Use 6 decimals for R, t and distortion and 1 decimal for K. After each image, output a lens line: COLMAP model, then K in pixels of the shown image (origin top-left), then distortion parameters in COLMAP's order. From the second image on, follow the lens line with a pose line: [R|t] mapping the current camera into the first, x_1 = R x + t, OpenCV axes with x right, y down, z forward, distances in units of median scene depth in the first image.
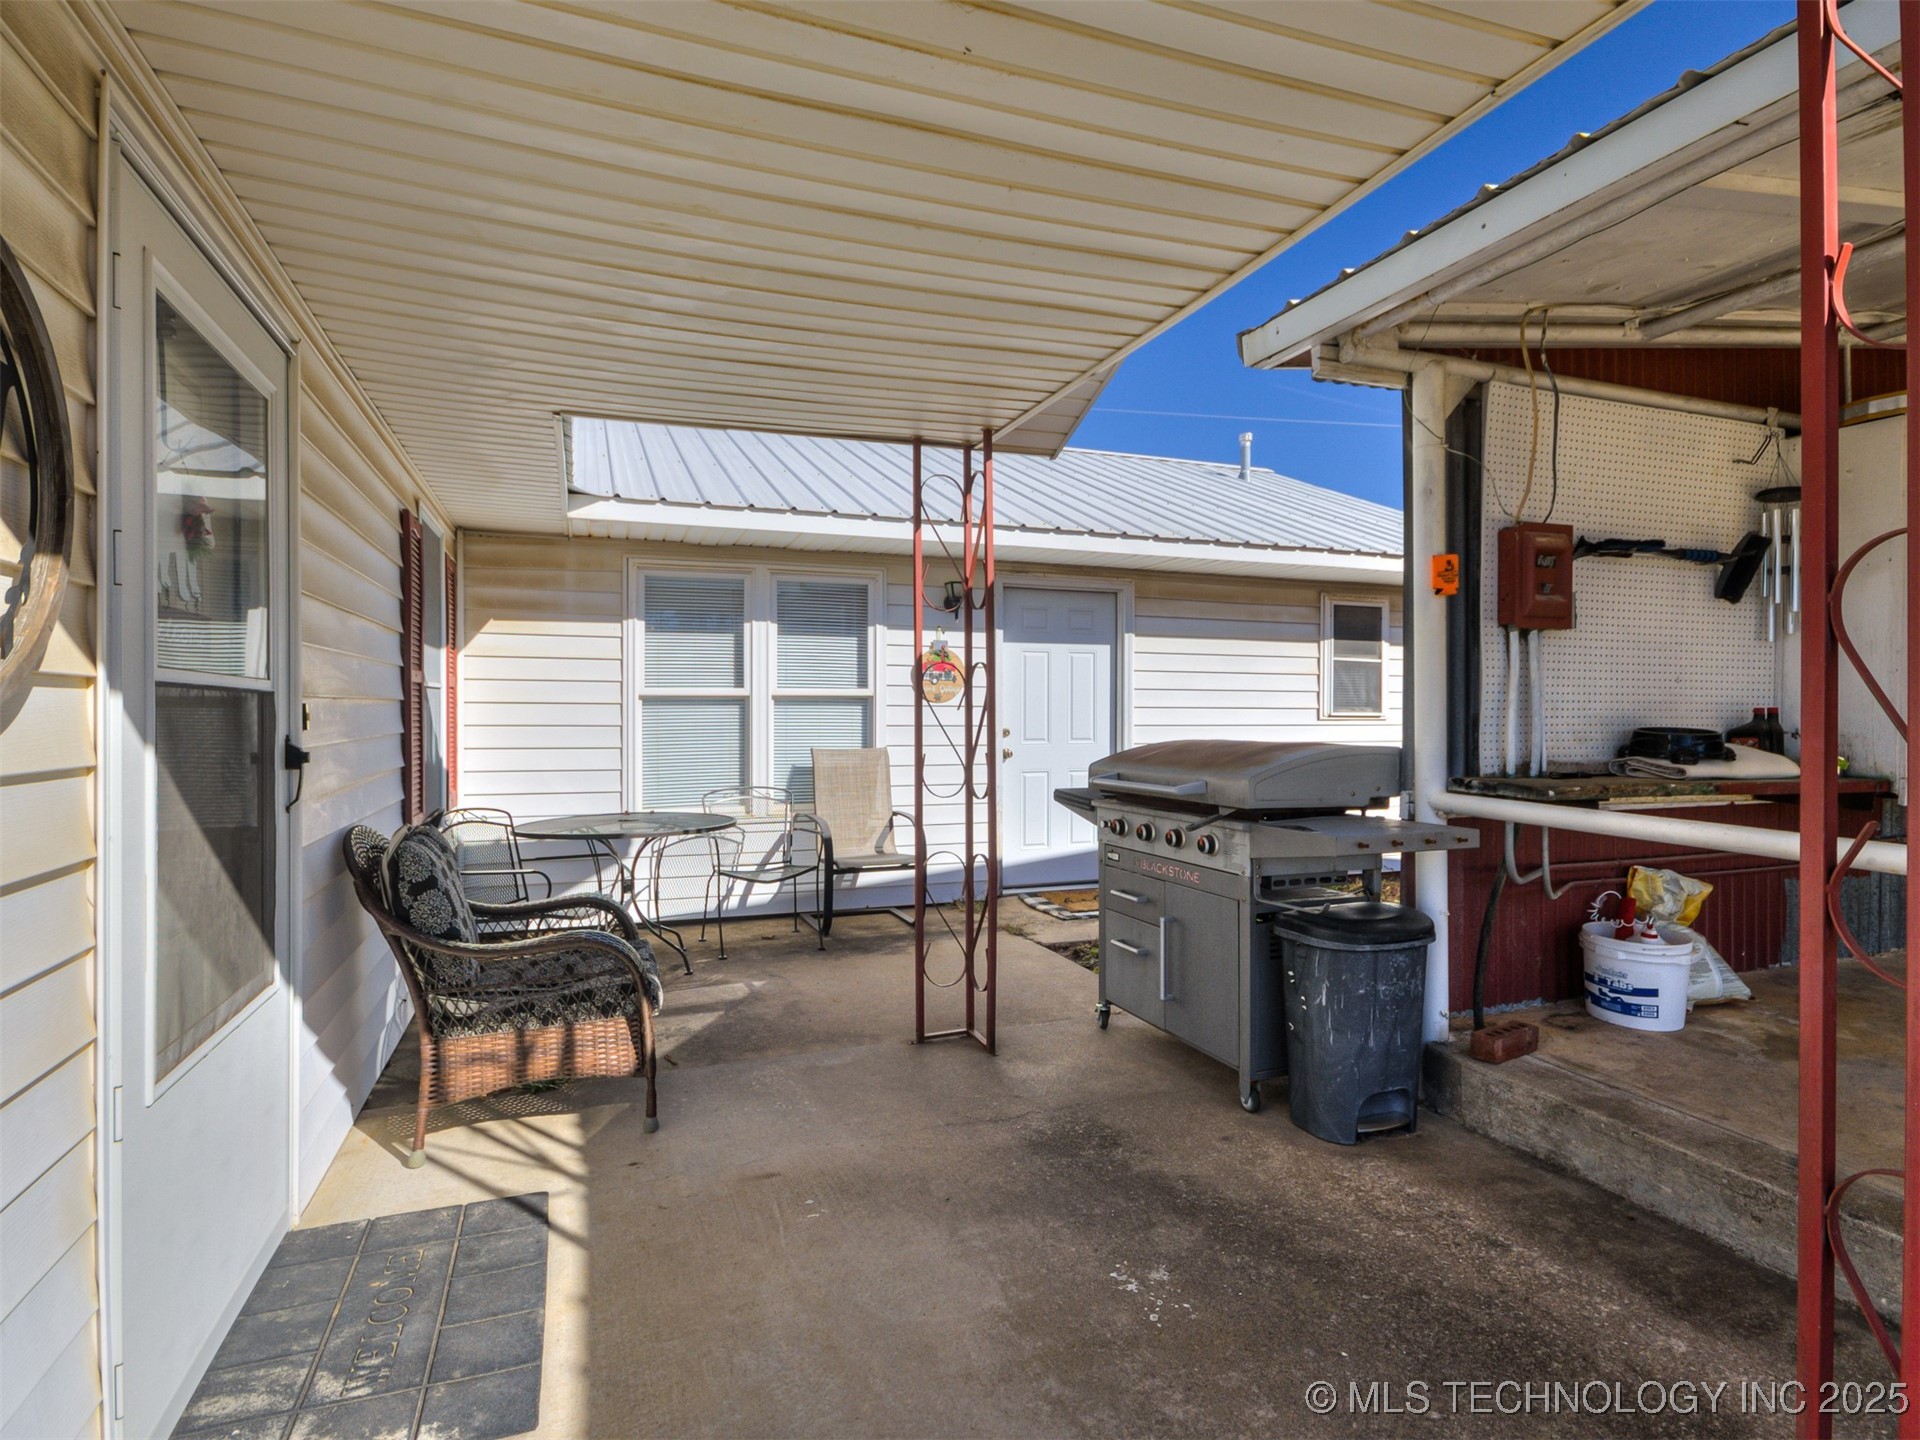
lens RADIAL K [[1064.4, 0, 960.0], [0, 1064.4, 720.0], [0, 0, 1]] dist [-0.000534, -0.000389]
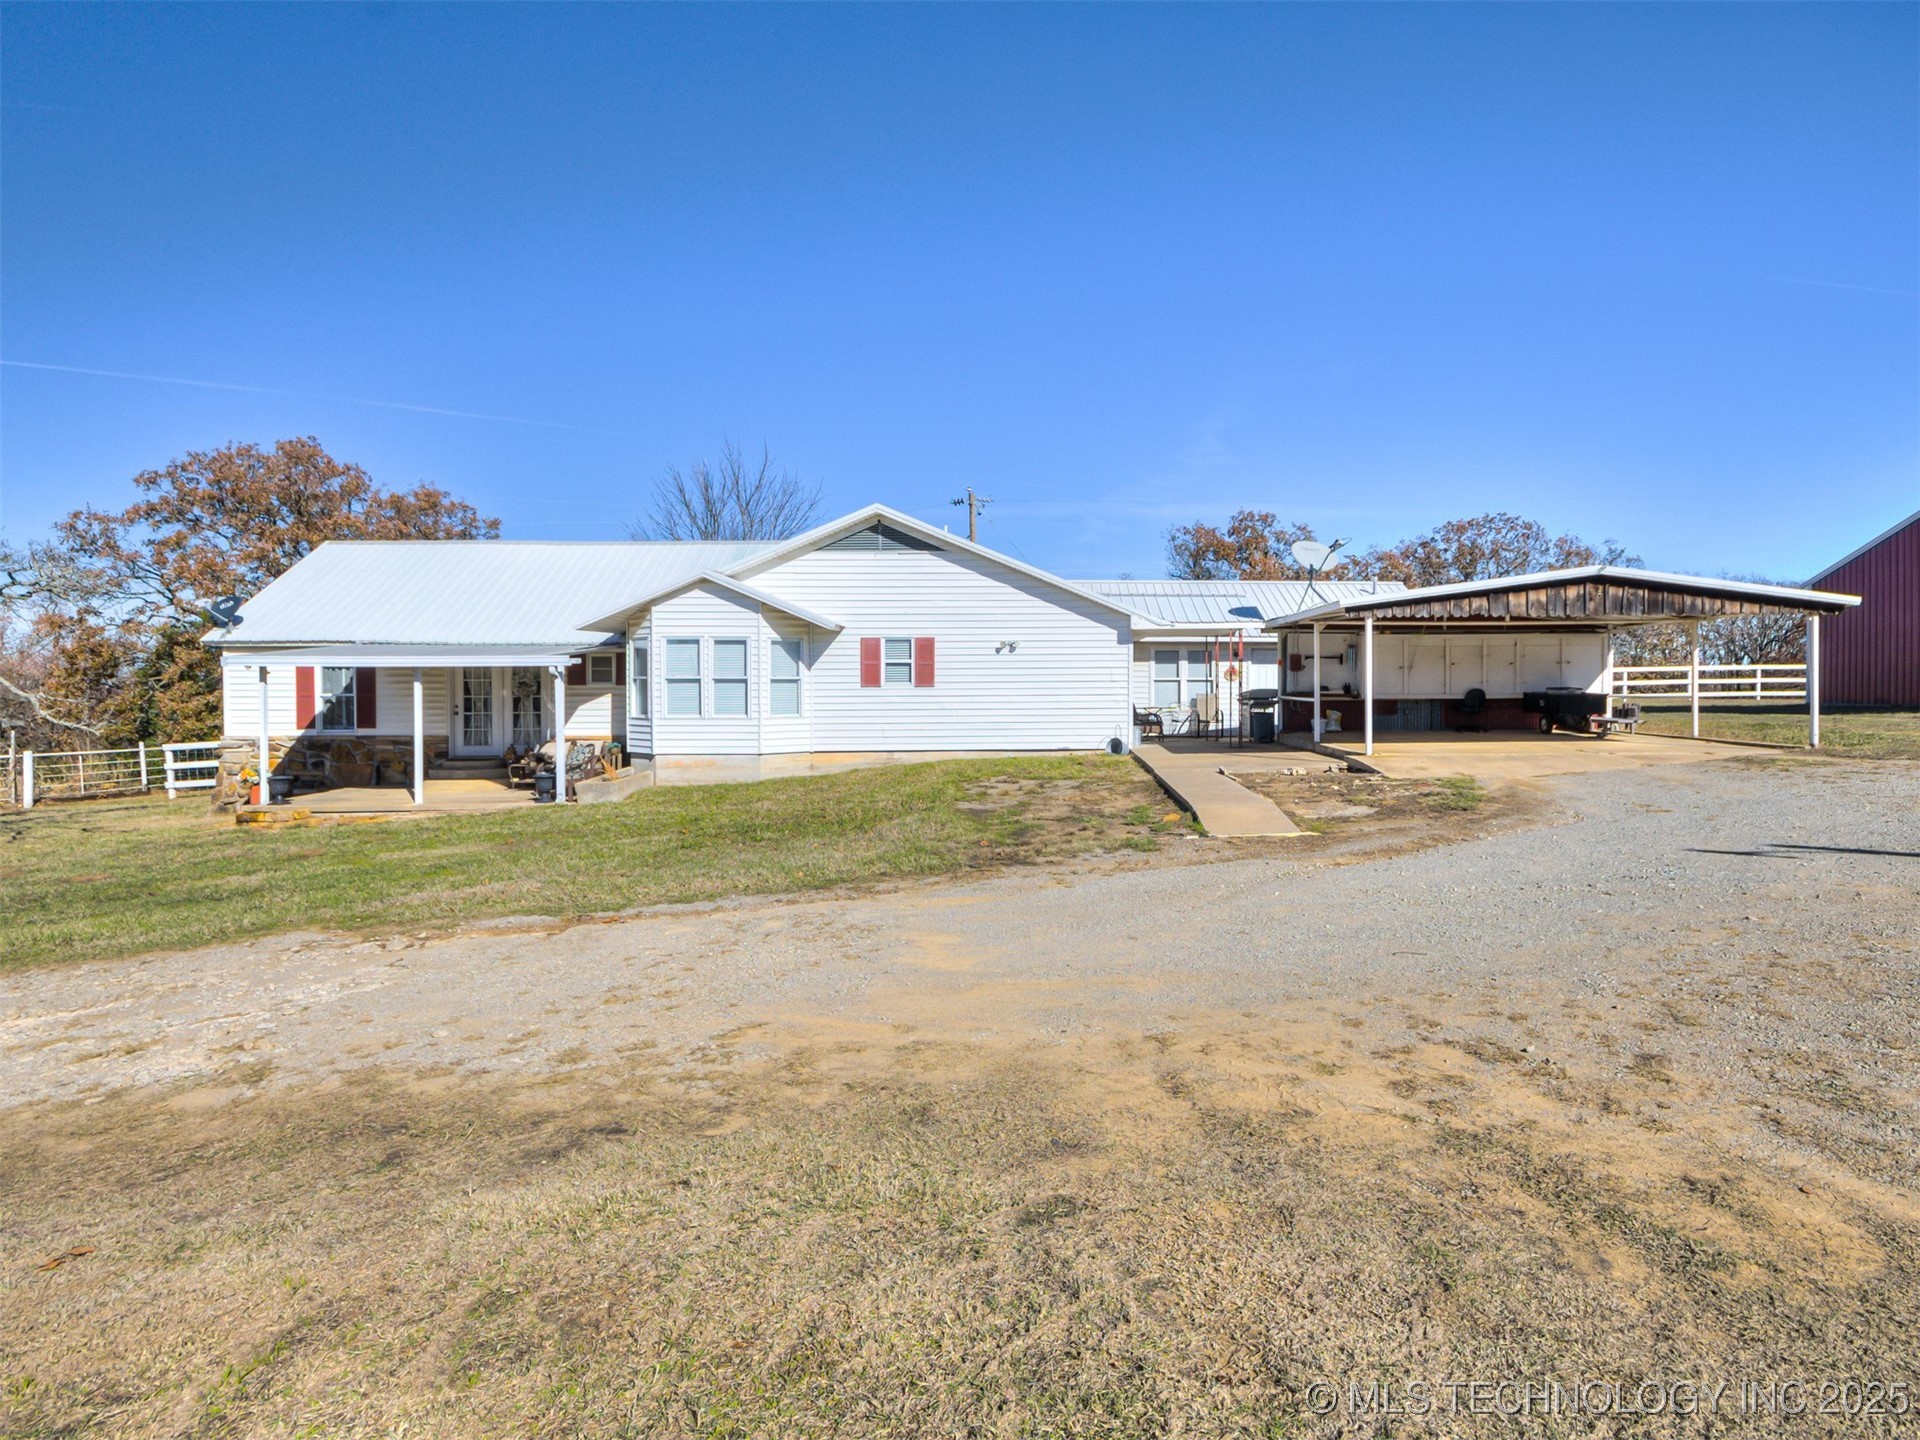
lens RADIAL K [[1064.4, 0, 960.0], [0, 1064.4, 720.0], [0, 0, 1]] dist [-0.000534, -0.000389]
pose [[0.913859, 0.008688, -0.405939, 0.684031], [0.002278, 0.999646, 0.026524, 0.019940], [0.406026, -0.025164, 0.913515, -3.049499]]
